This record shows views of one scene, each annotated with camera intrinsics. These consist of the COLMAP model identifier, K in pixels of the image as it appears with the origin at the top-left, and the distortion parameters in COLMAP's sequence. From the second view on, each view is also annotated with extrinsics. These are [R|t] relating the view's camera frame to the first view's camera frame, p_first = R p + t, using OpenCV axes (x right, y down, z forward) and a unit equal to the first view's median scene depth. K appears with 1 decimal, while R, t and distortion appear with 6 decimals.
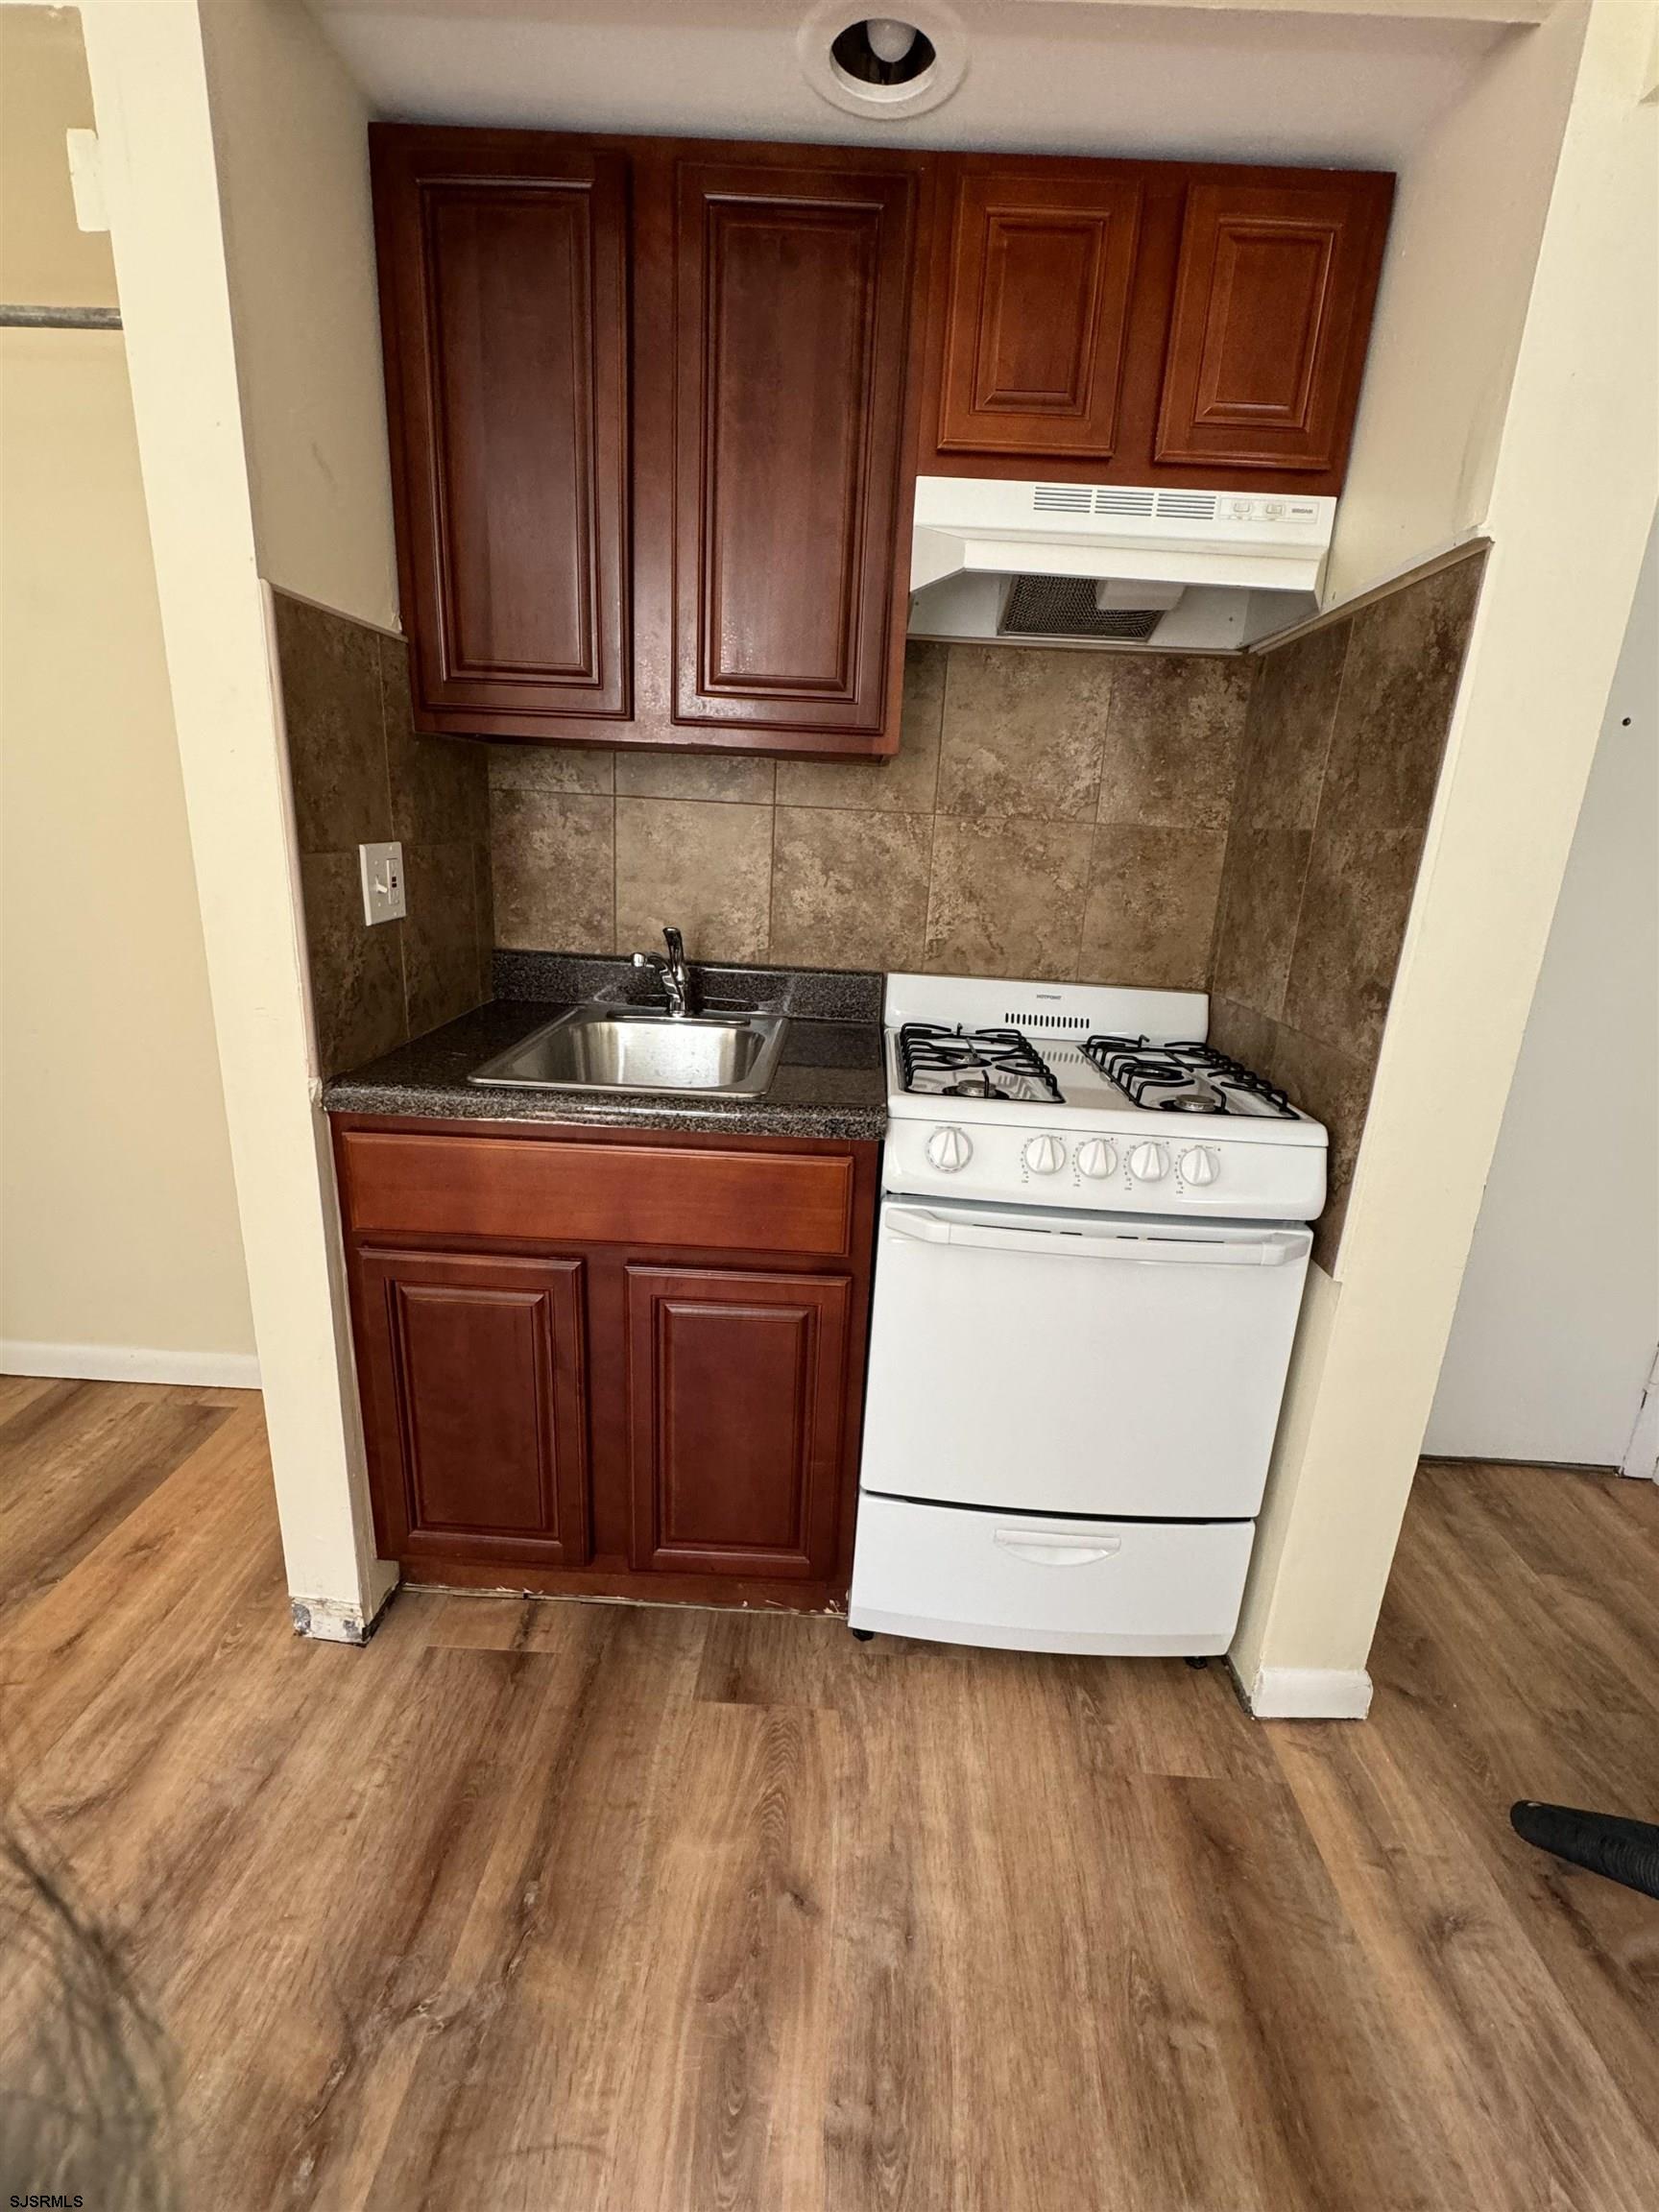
lens RADIAL K [[976.0, 0, 835.4], [0, 976.0, 1101.9], [0, 0, 1]] dist [-0.002952, 0.000985]
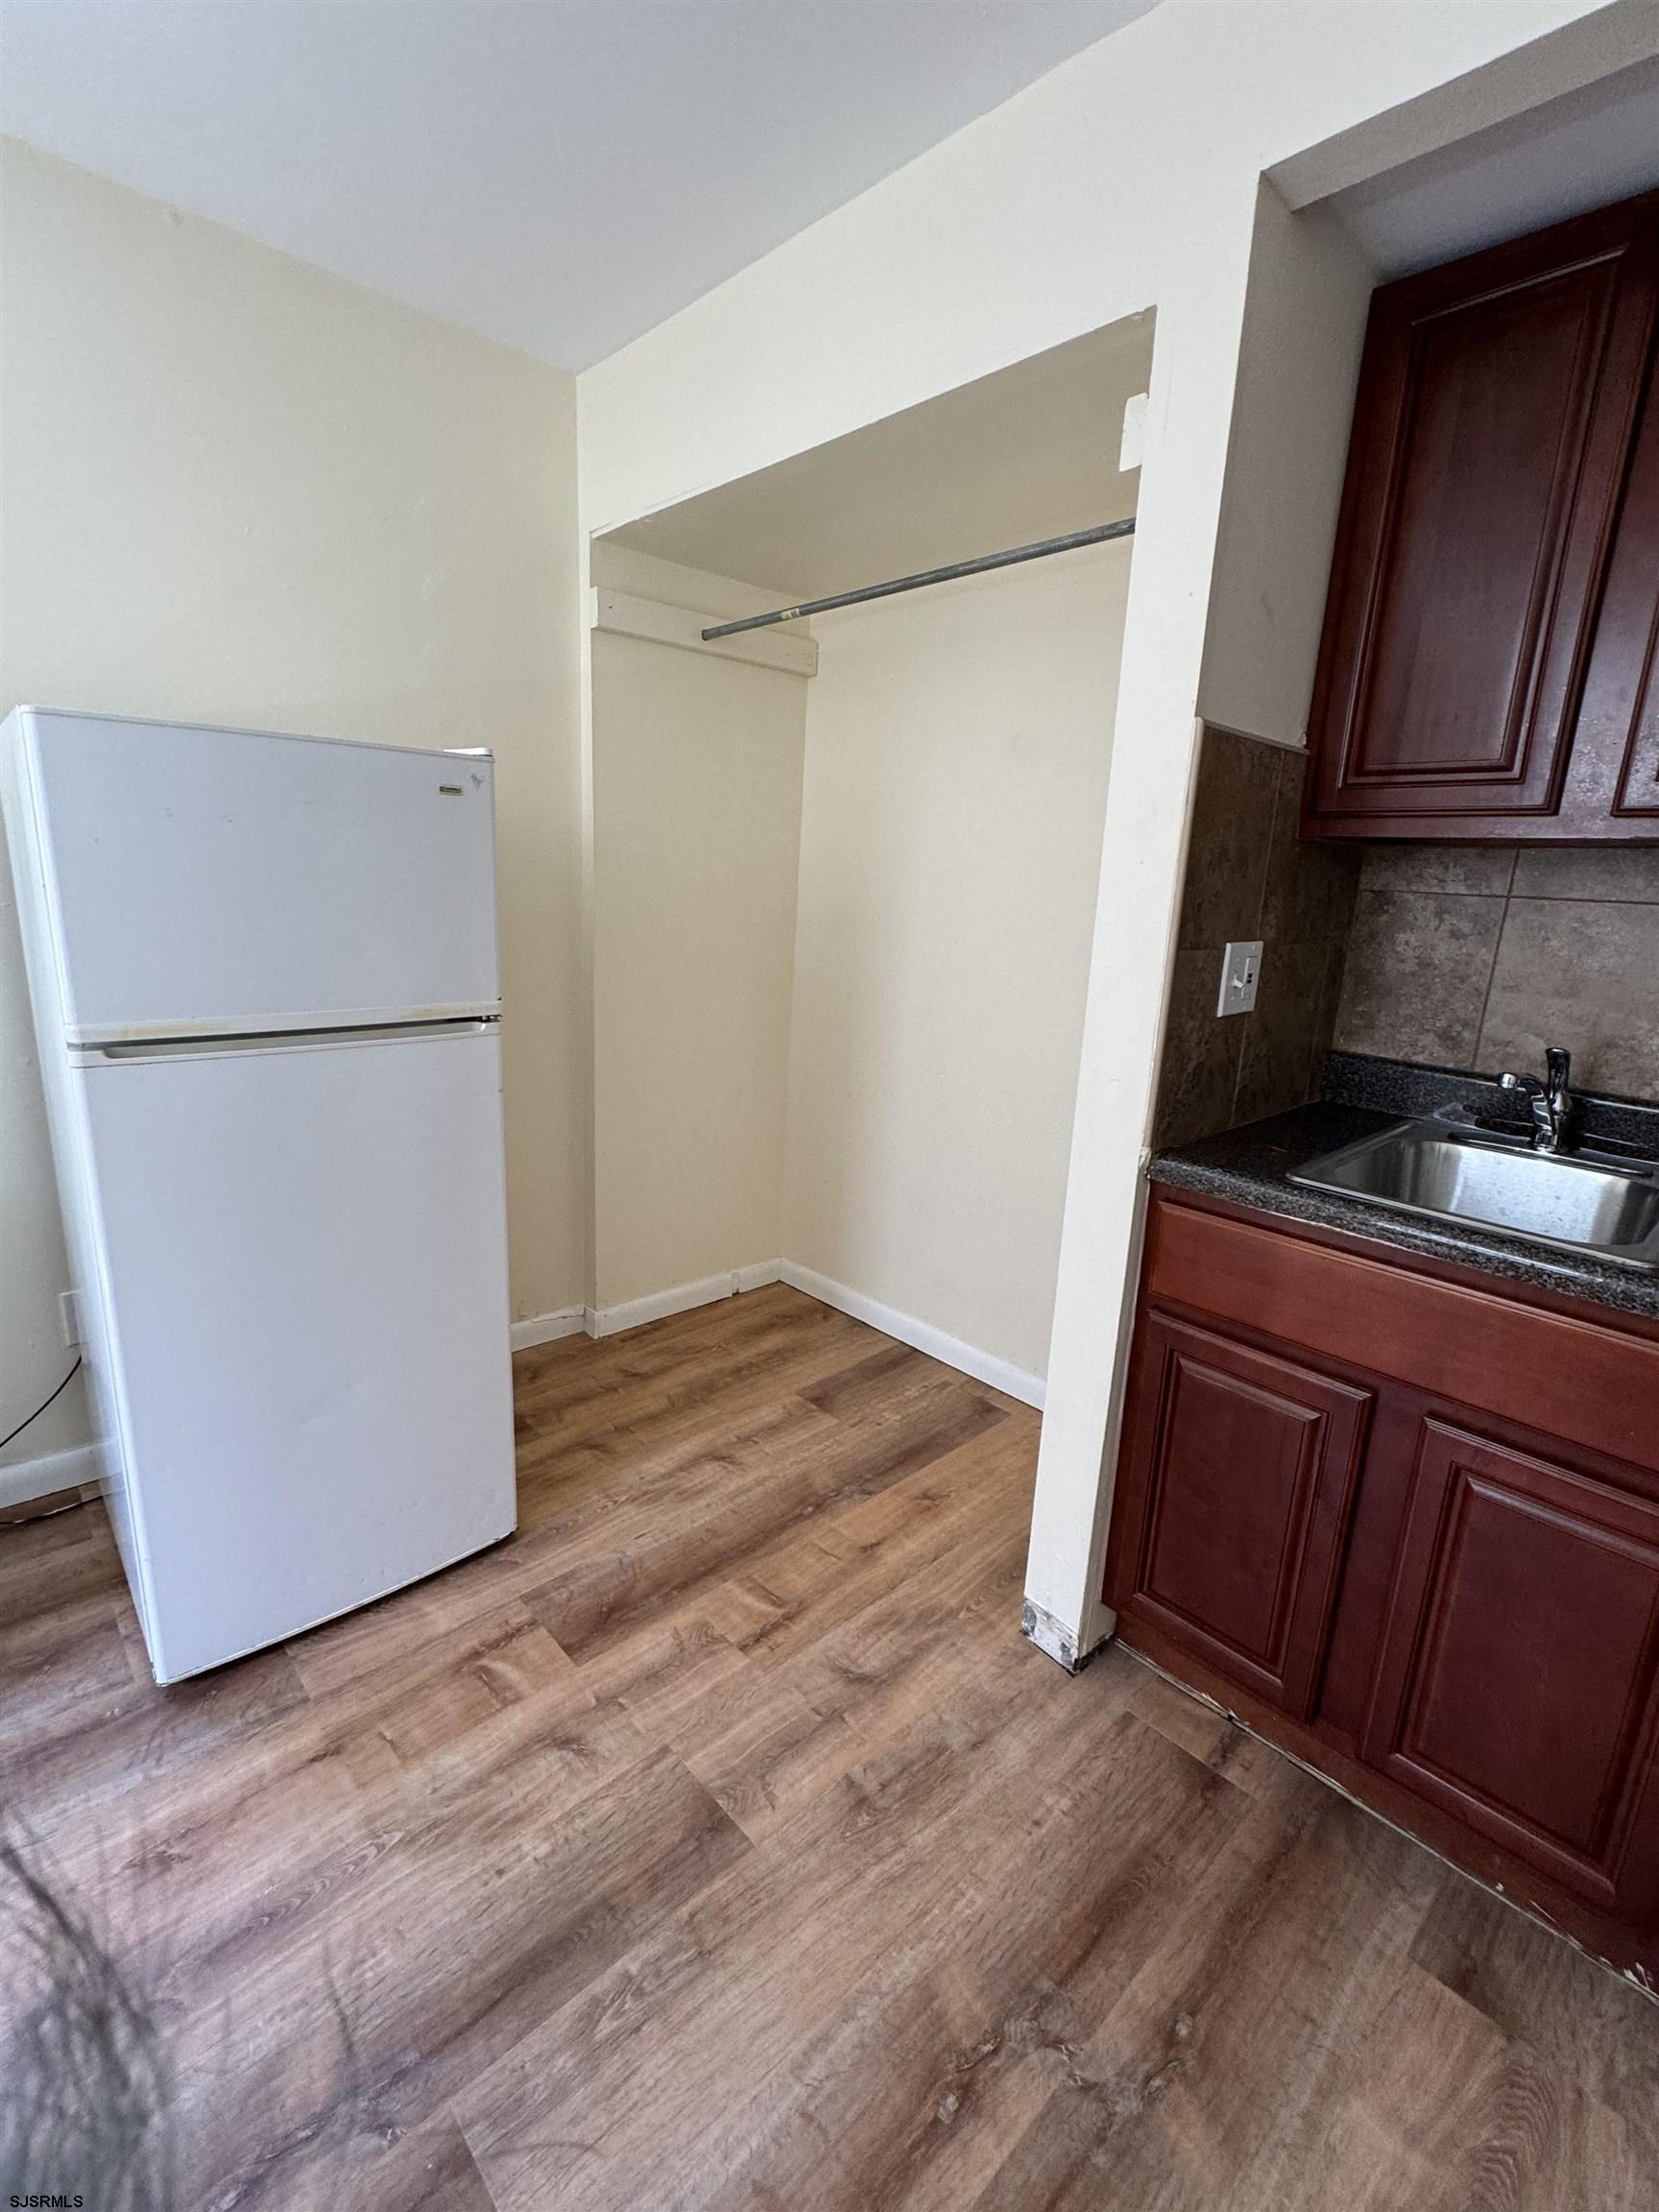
lens RADIAL K [[976.0, 0, 835.4], [0, 976.0, 1101.9], [0, 0, 1]] dist [-0.002952, 0.000985]
pose [[0.706597, 0.144514, -0.692702, -0.019531], [-0.206788, 0.978362, -0.006827, 0.004512], [0.676727, 0.148067, 0.721191, -0.040991]]
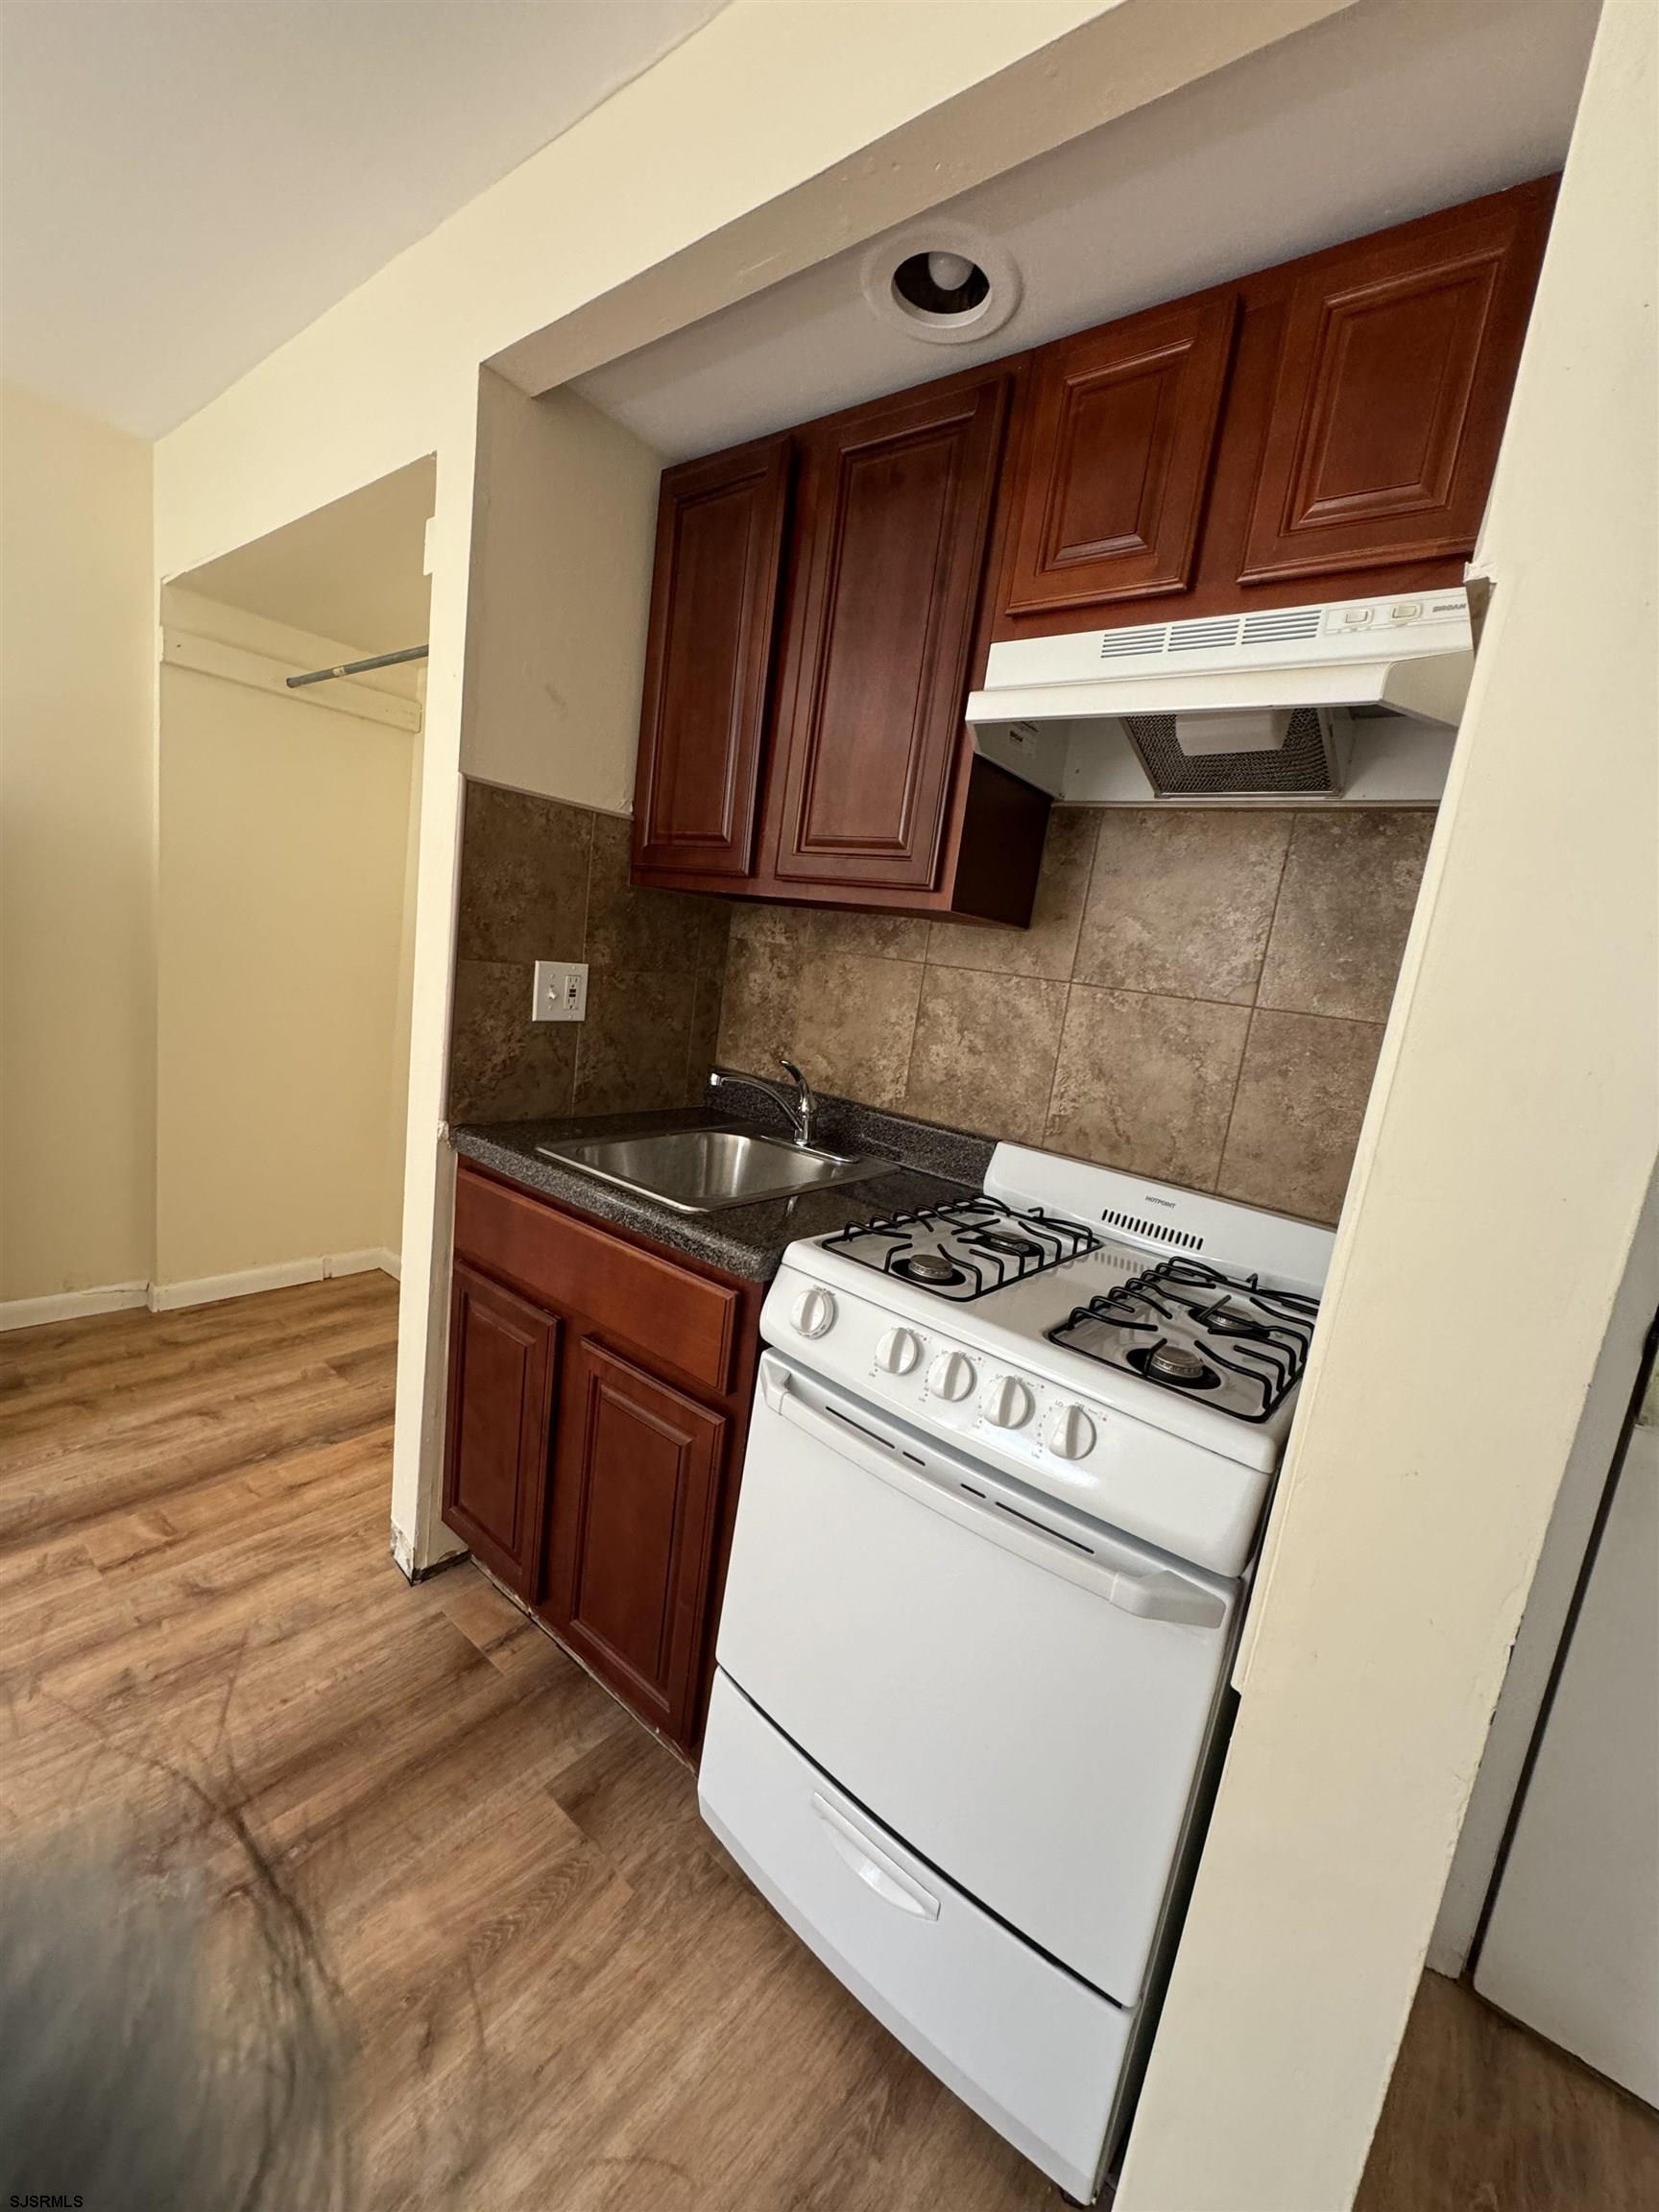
lens RADIAL K [[885.8, 0, 832.1], [0, 885.8, 1101.4], [0, 0, 1]] dist [-0.001358, -0.000024]
pose [[0.798031, 0.149740, -0.583716, 0.519316], [-0.248601, 0.964176, -0.092537, -0.061738], [0.548948, 0.218960, 0.806668, 0.264821]]
